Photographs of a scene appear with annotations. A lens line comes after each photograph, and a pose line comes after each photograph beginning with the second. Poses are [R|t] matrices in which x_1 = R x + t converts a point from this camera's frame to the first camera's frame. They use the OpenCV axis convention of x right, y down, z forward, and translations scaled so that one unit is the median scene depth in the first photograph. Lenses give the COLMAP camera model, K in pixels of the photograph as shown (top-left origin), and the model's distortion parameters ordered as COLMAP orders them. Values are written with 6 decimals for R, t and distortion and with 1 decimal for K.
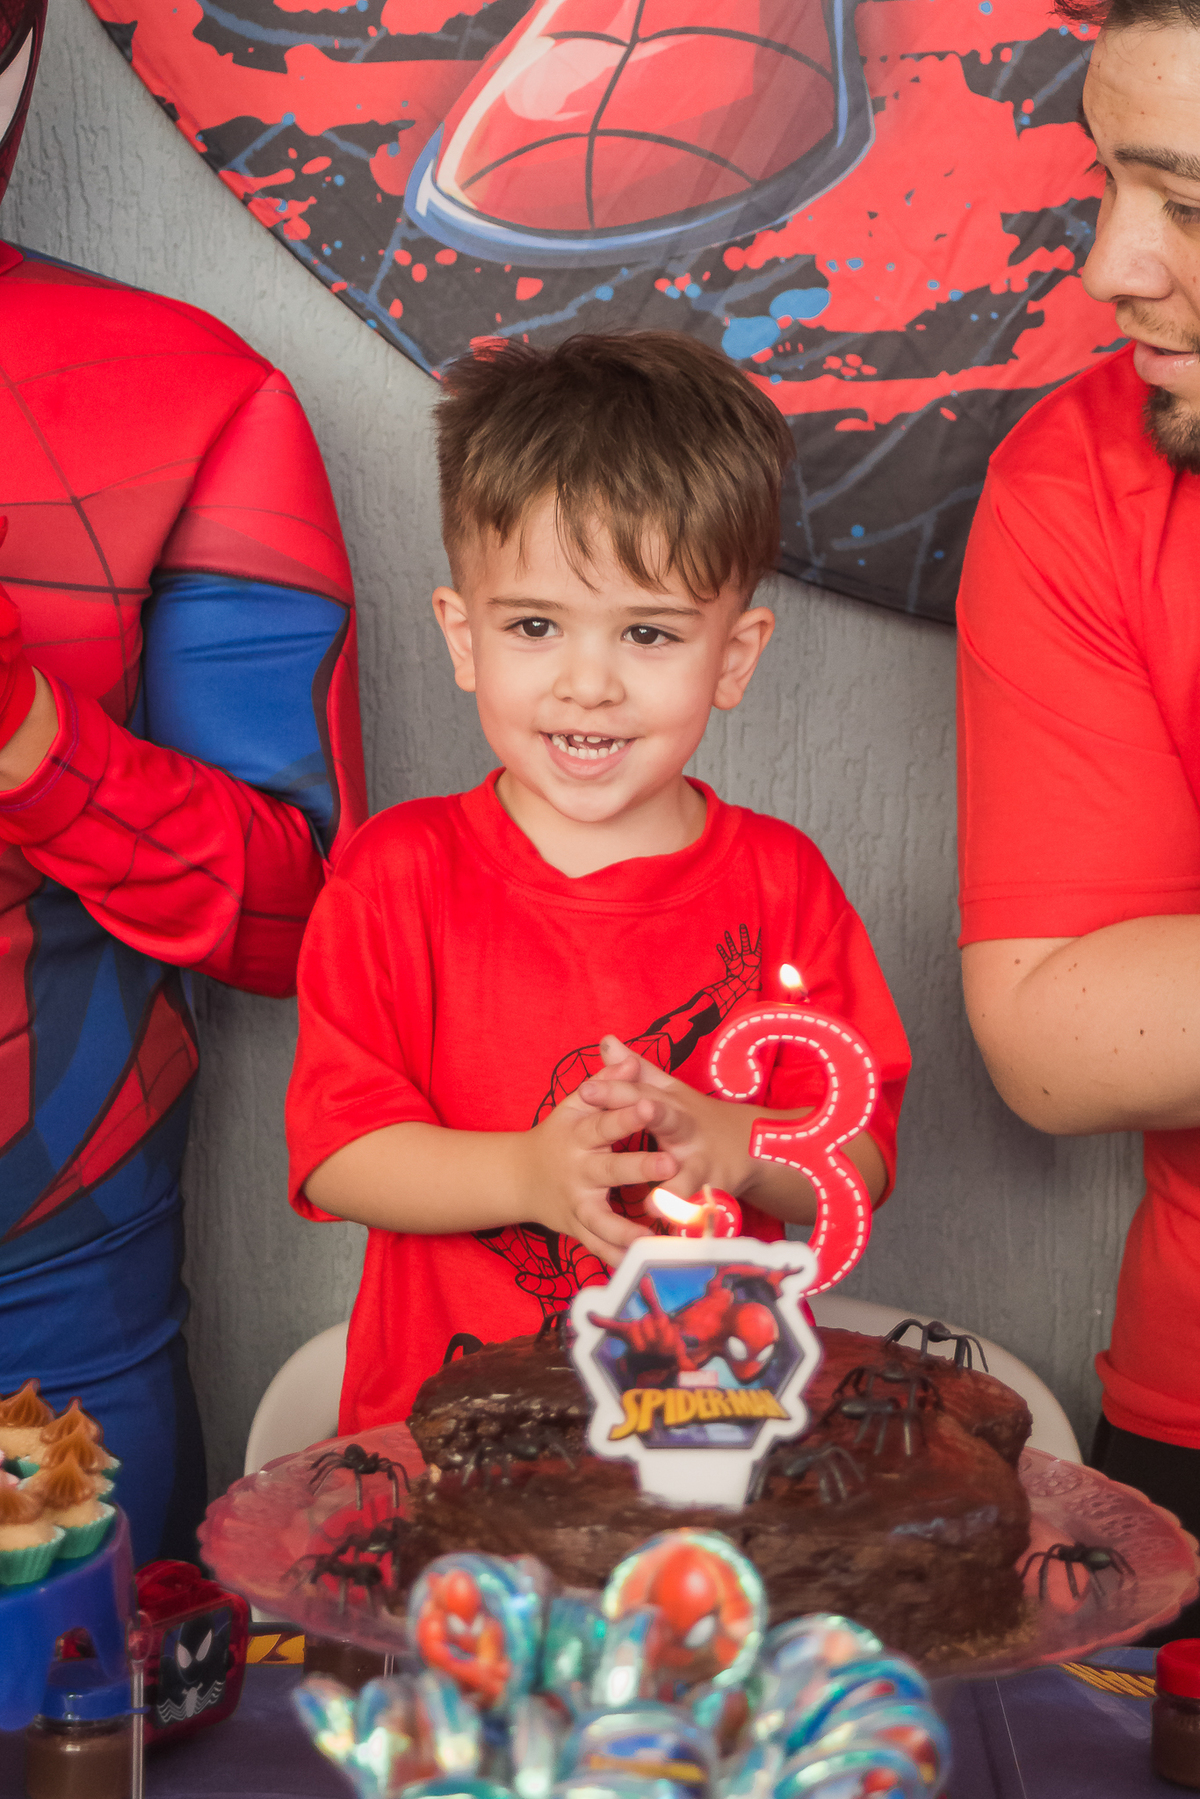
lens RADIAL K [[4275.8, 0, 604.7], [0, 4275.8, 729.9], [0, 0, 1]] dist [0.212664, 0.707251]
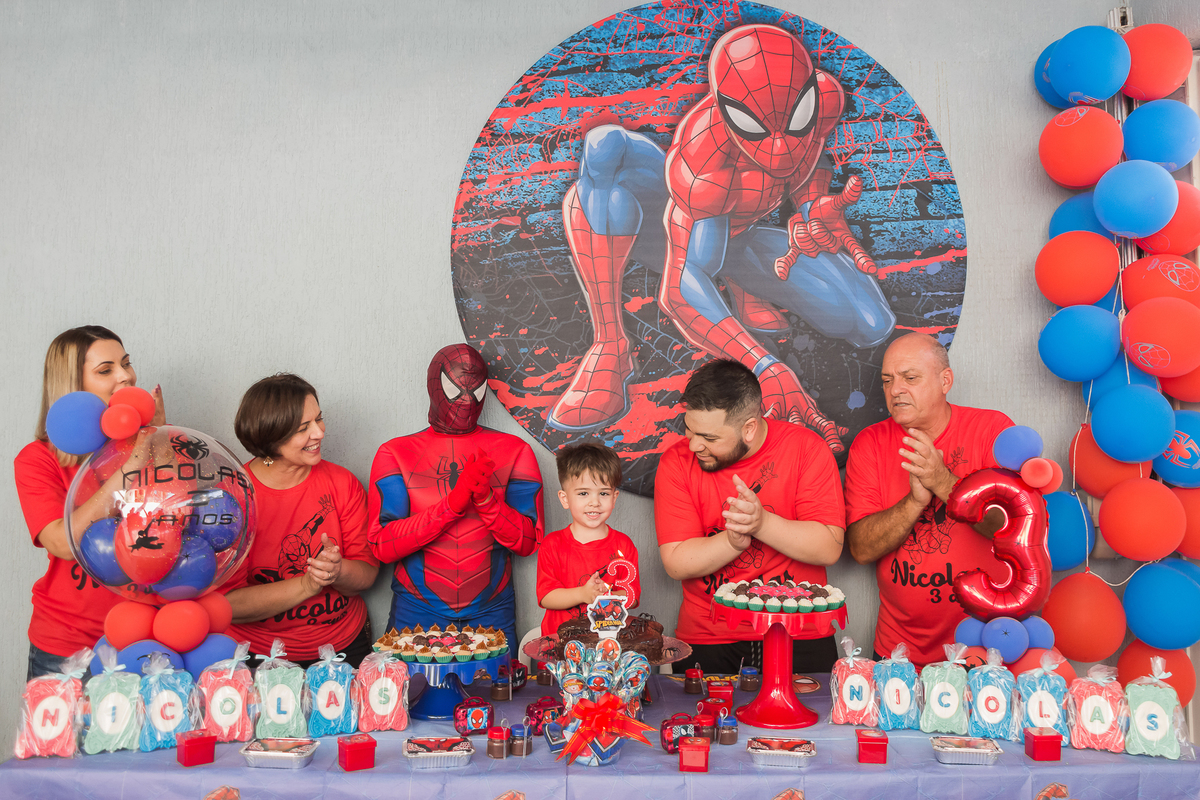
lens RADIAL K [[944.8, 0, 612.9], [0, 944.8, 405.1], [0, 0, 1]] dist [-0.121625, 0.115128]
pose [[0.998795, -0.009472, 0.048160, -0.019646], [0.015635, 0.991489, -0.129248, 0.015194], [-0.046526, 0.129845, 0.990442, -0.207961]]
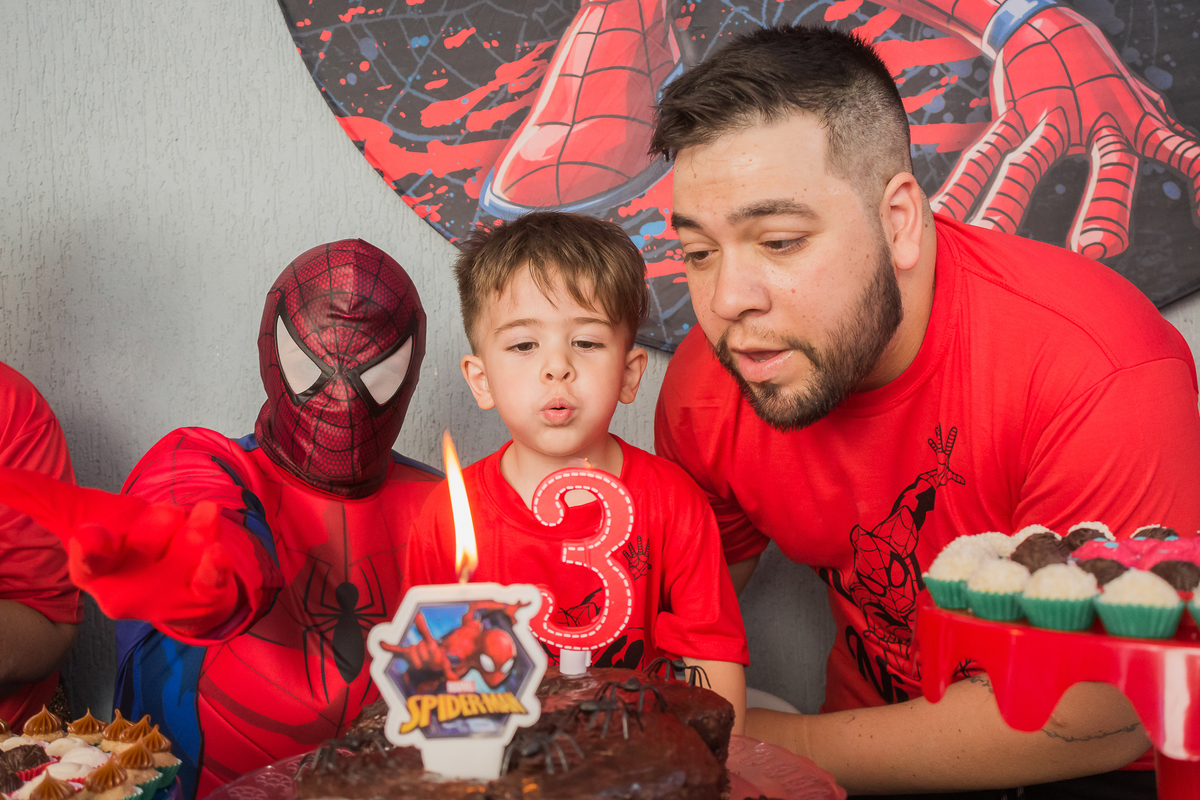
lens RADIAL K [[1233.0, 0, 556.0], [0, 1233.0, 379.1], [0, 0, 1]] dist [-0.032527, 0.112877]
pose [[0.990970, -0.067504, -0.115849, 0.064824], [0.050611, 0.988425, -0.143023, 0.068731], [0.124163, 0.135868, 0.982916, 0.370202]]
